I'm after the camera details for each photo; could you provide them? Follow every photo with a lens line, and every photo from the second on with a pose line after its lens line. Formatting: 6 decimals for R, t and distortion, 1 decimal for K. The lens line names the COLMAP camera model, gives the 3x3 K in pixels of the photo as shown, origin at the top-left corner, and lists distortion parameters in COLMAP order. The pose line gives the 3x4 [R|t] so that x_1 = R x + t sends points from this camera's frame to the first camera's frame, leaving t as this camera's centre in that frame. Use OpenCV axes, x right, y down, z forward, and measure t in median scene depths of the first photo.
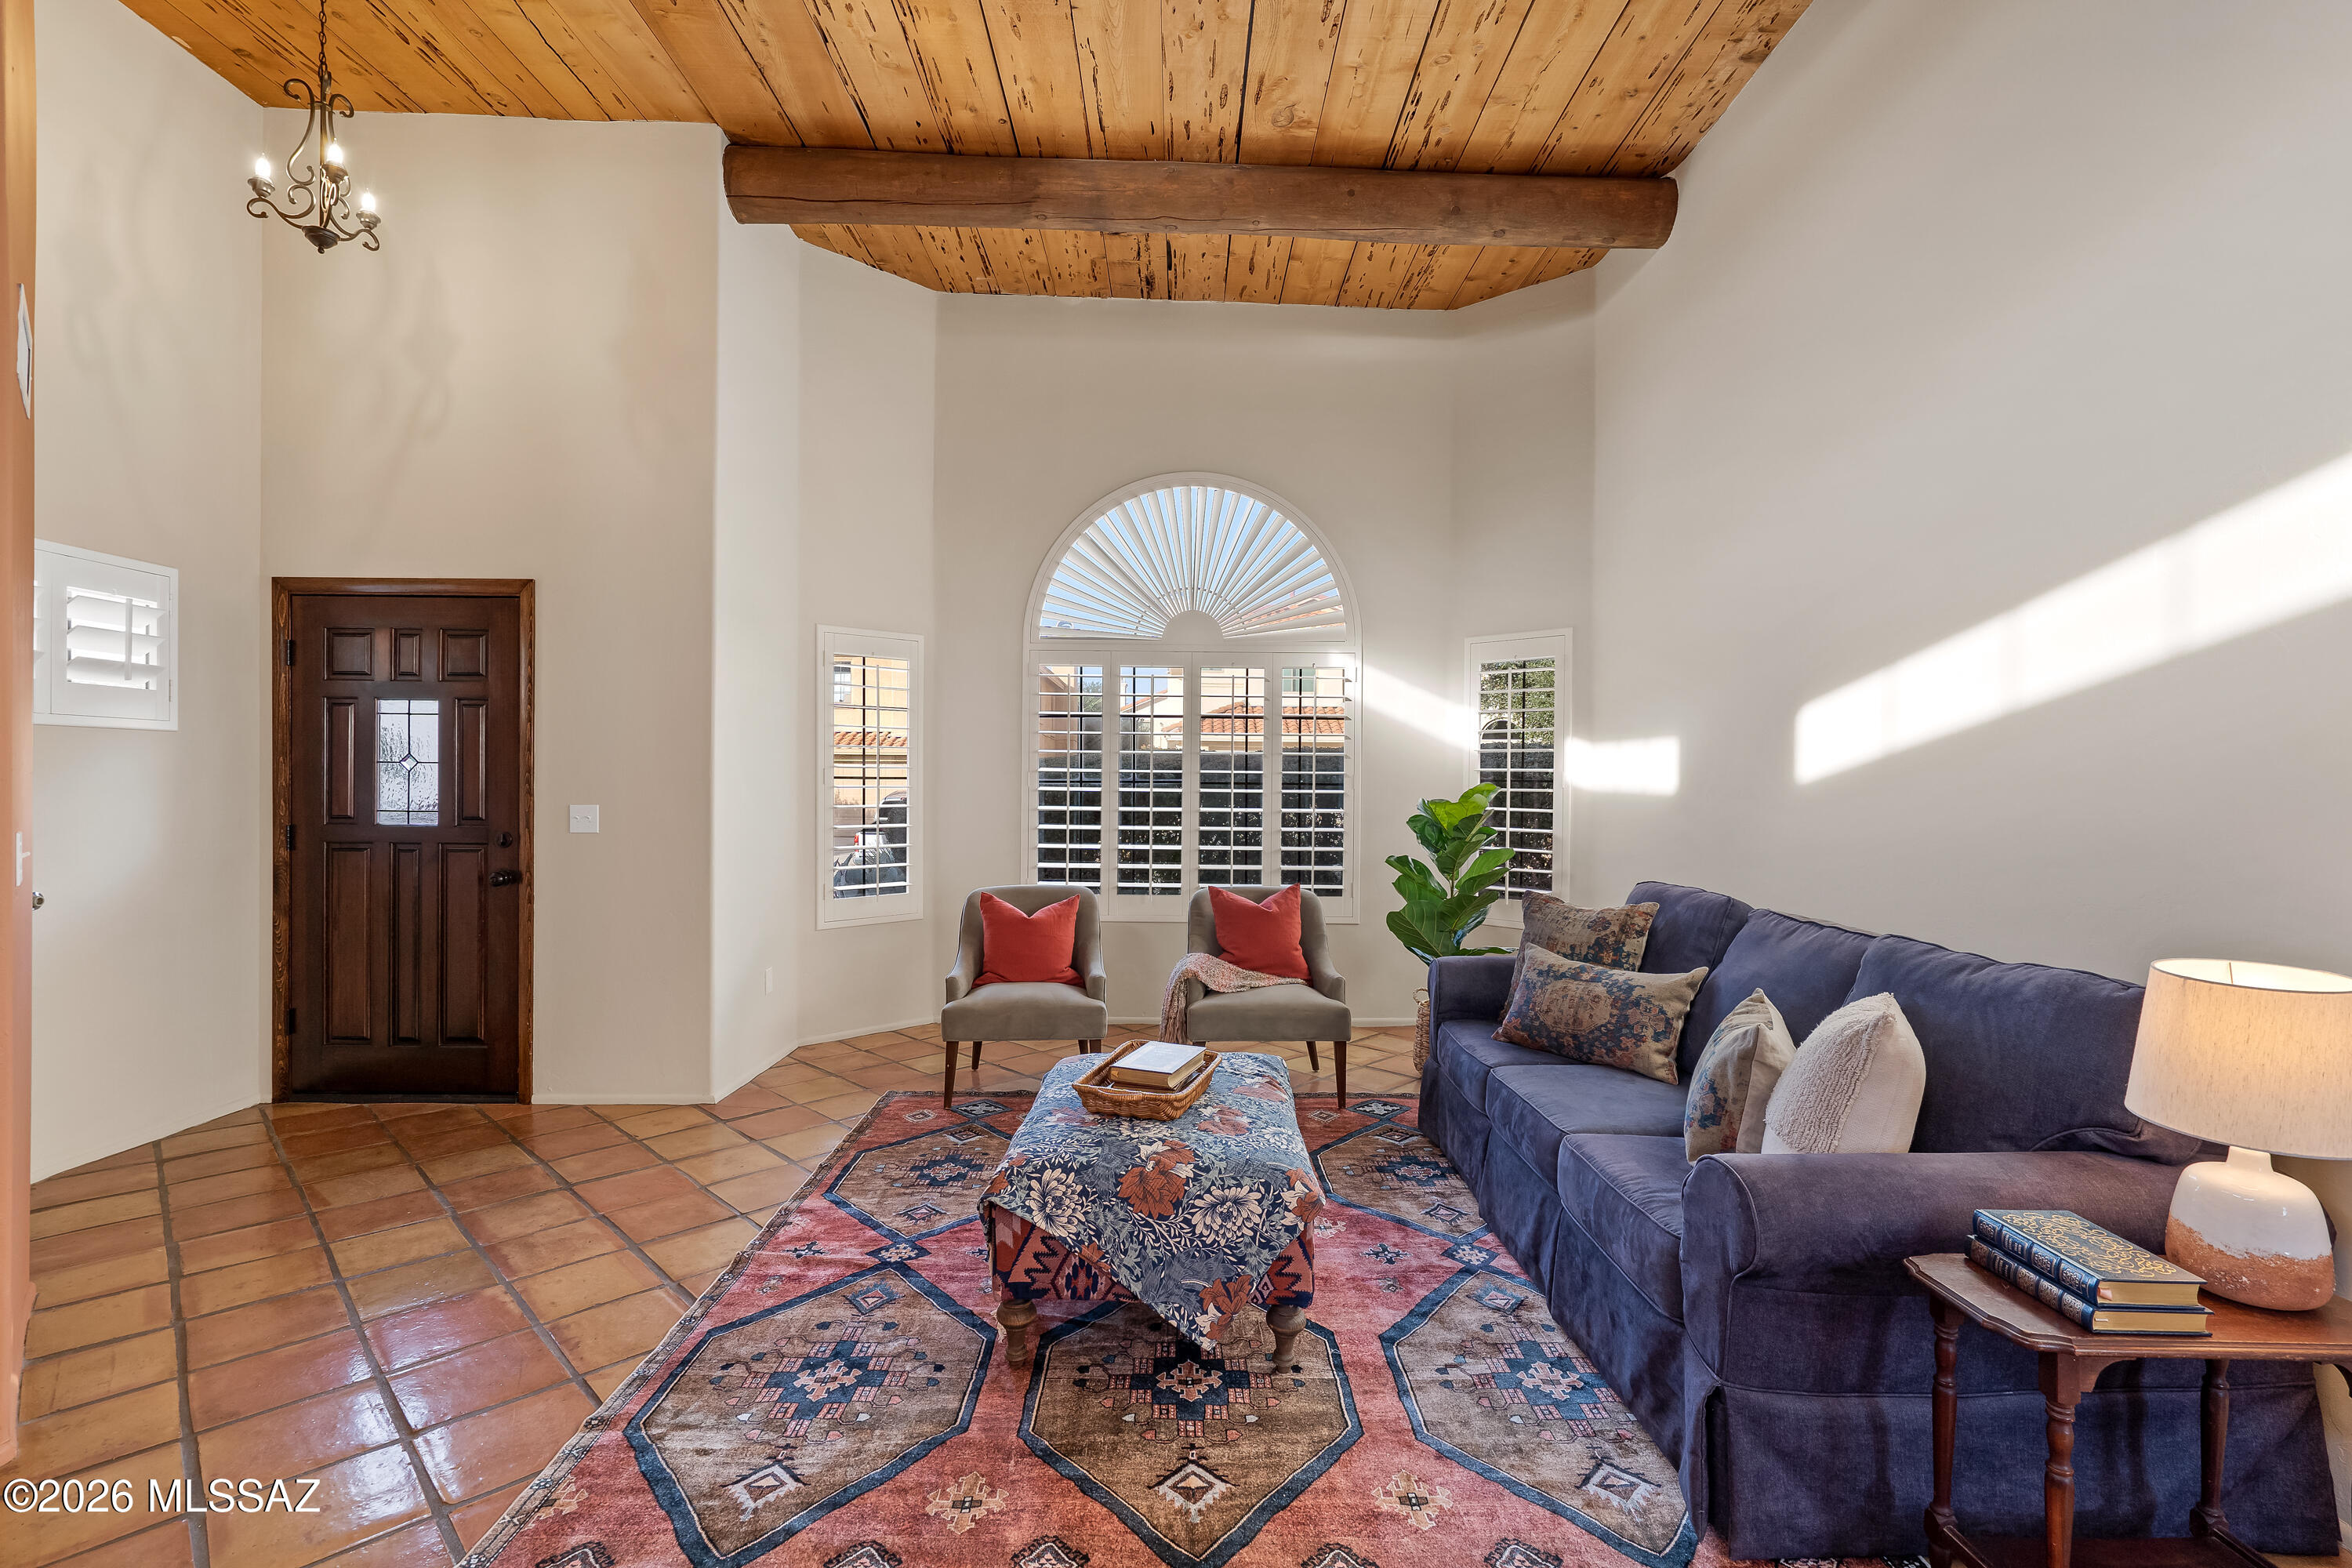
lens RADIAL K [[1067.2, 0, 1176.0], [0, 1067.2, 784.0], [0, 0, 1]] dist [-0.001329, -0.000482]
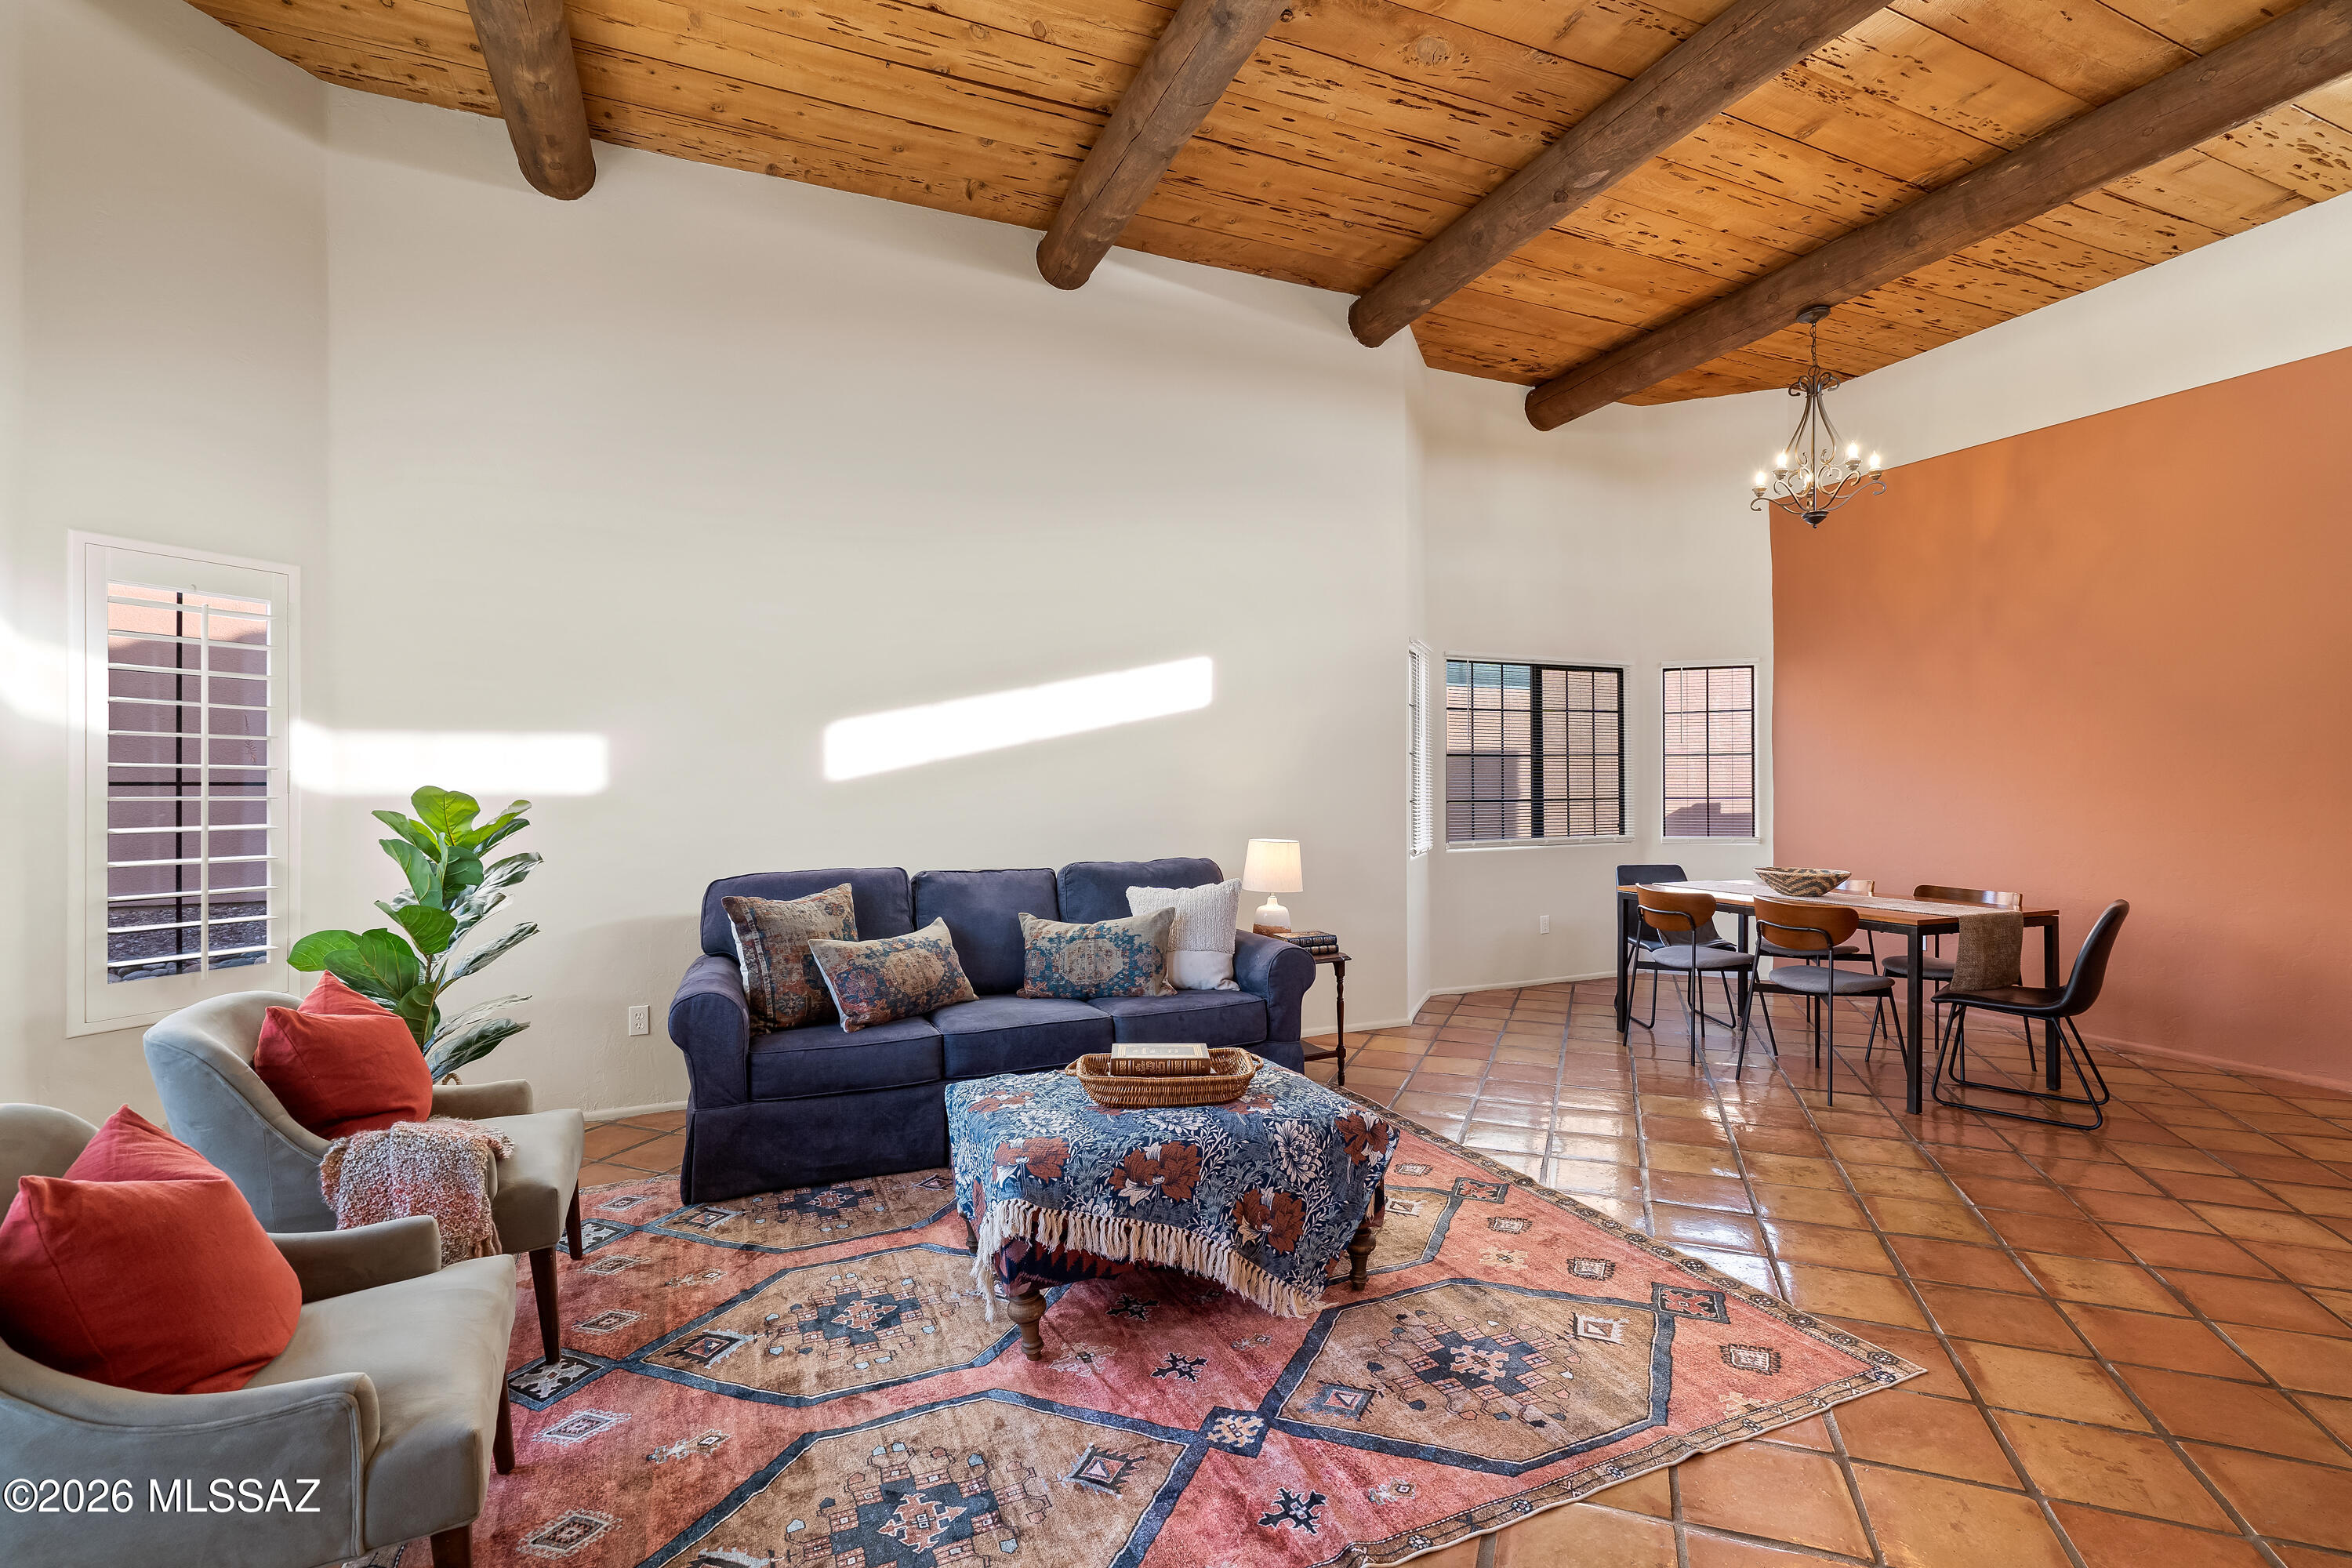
lens RADIAL K [[1067.2, 0, 1176.0], [0, 1067.2, 784.0], [0, 0, 1]] dist [-0.001329, -0.000482]
pose [[-0.398286, -0.007229, 0.917233, -1.134143], [0.006379, 0.999923, 0.010650, -0.014306], [-0.917239, 0.010093, -0.398209, 1.645931]]
